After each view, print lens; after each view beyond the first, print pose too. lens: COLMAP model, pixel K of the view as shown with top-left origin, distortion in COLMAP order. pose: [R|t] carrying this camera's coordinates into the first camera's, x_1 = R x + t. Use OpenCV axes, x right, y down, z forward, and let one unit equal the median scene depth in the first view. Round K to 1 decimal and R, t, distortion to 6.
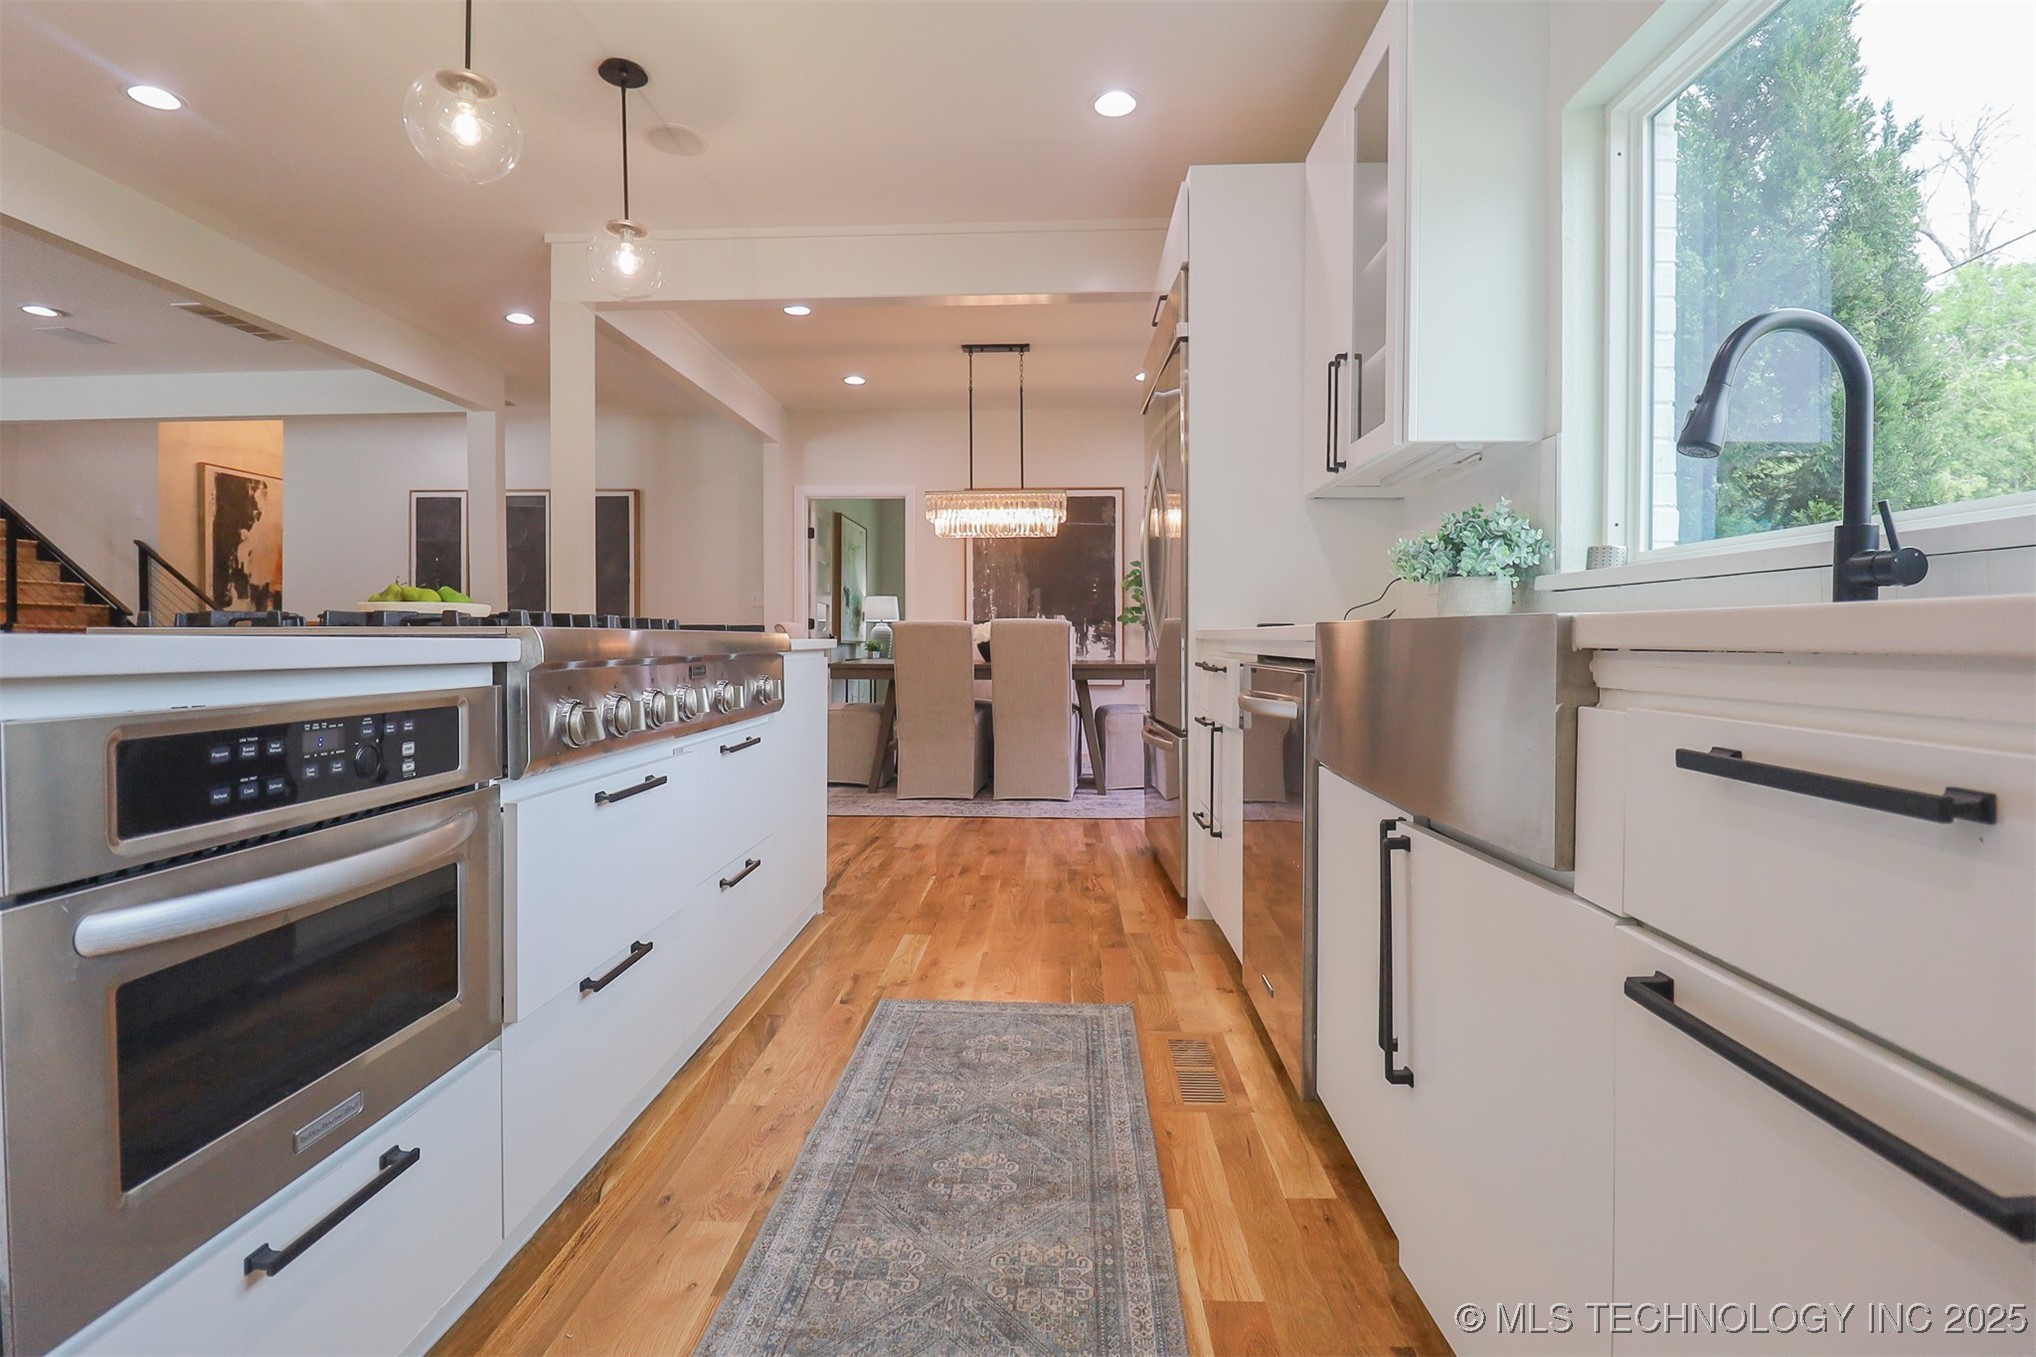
lens RADIAL K [[938.7, 0, 1015.3], [0, 938.7, 652.4], [0, 0, 1]] dist [-0.010930, -0.000455]
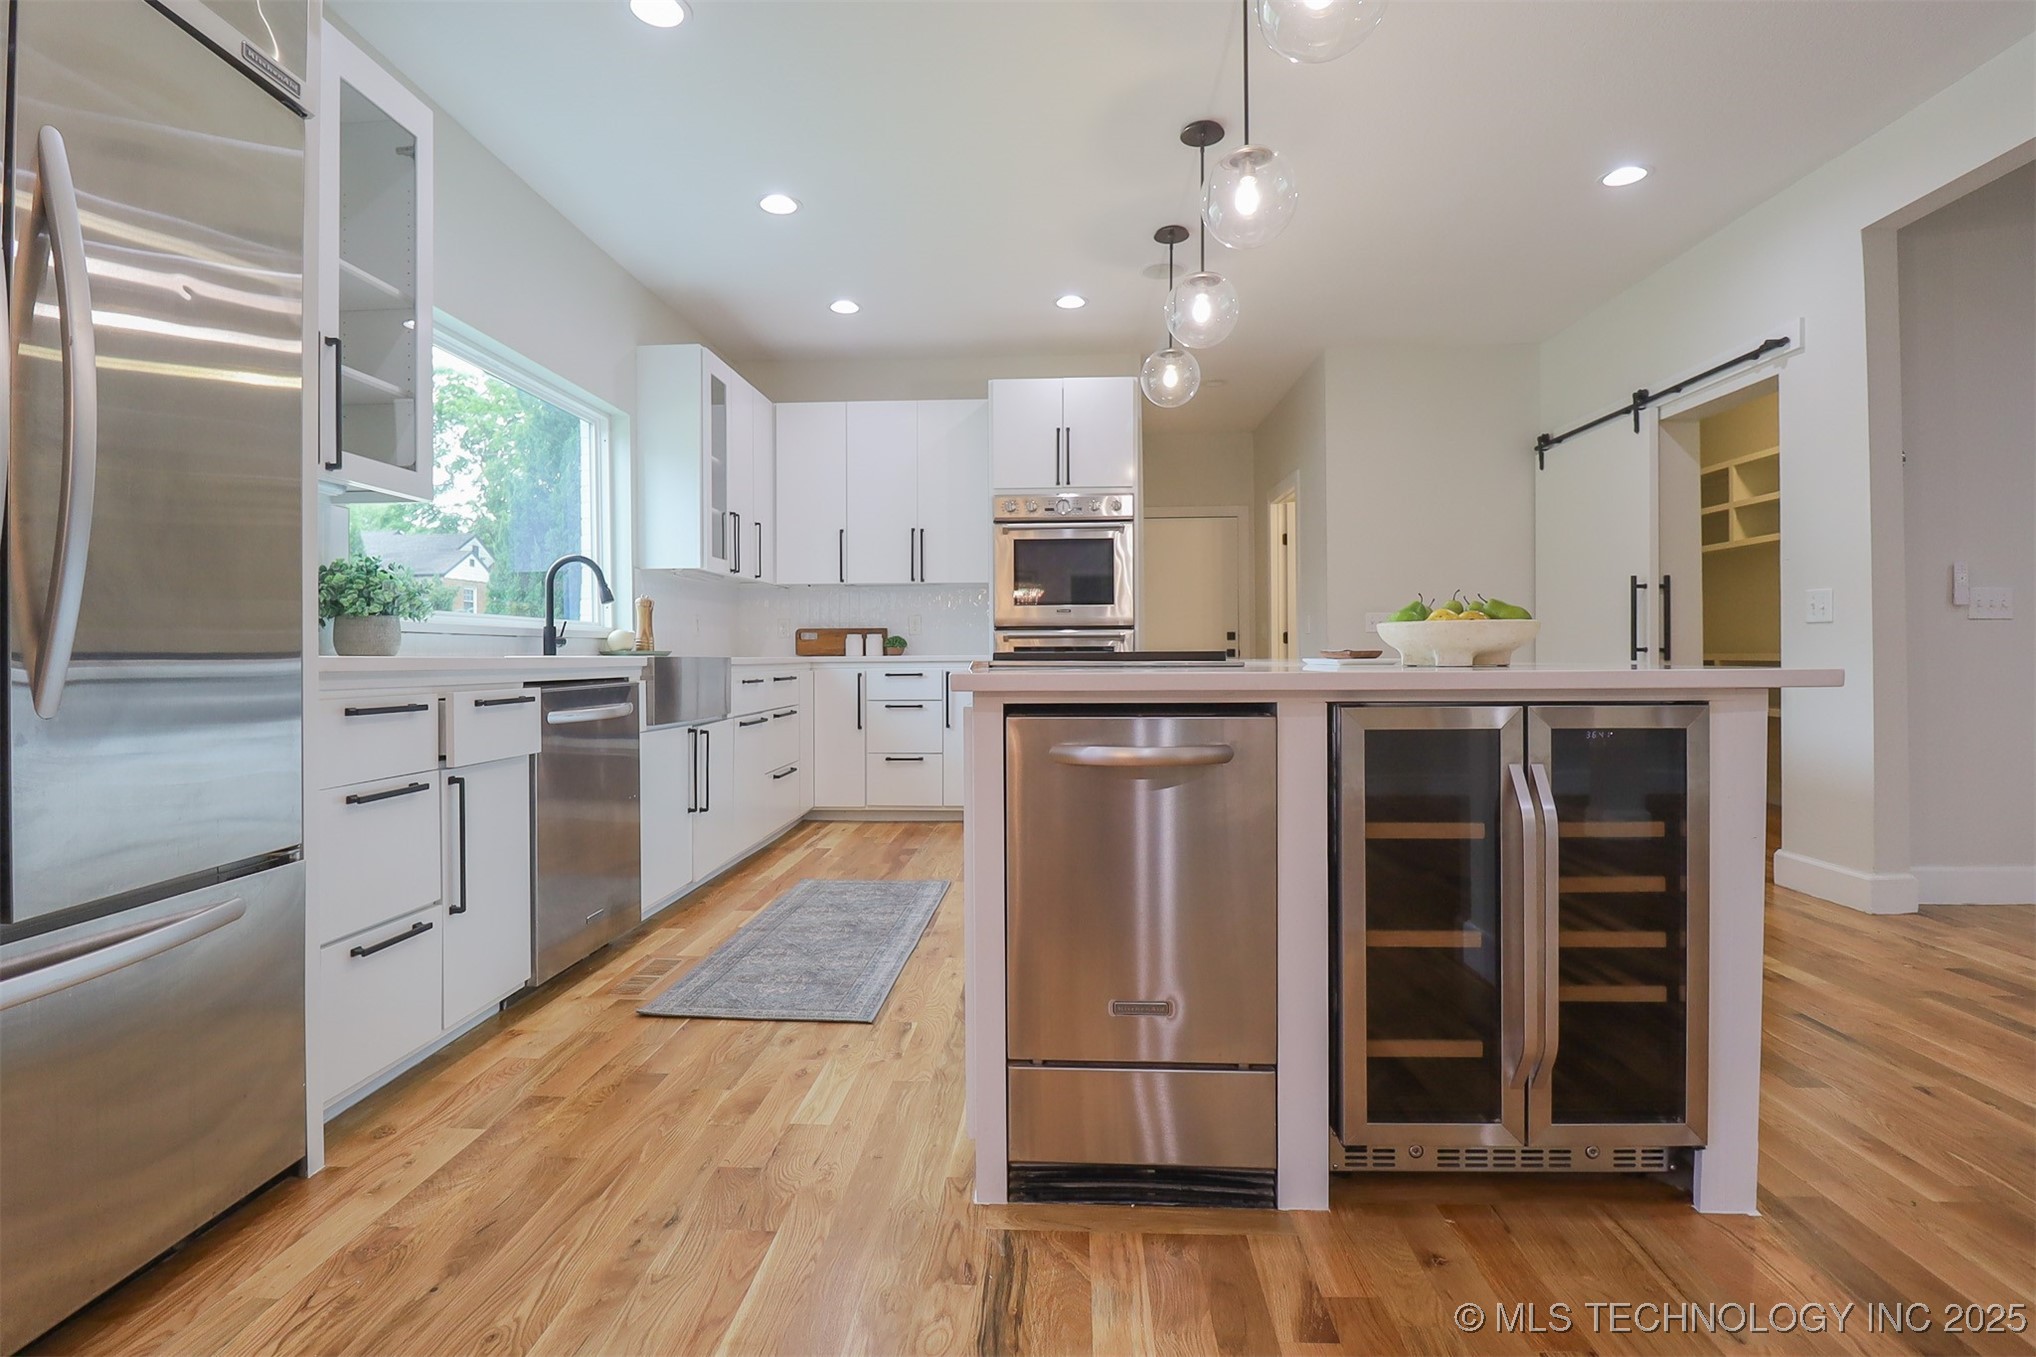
lens RADIAL K [[938.7, 0, 1015.3], [0, 938.7, 652.4], [0, 0, 1]] dist [-0.010930, -0.000455]
pose [[-0.999955, -0.001690, 0.009347, -0.471797], [-0.001554, 0.999893, 0.014517, -0.071627], [-0.009370, 0.014501, -0.999851, 3.069924]]
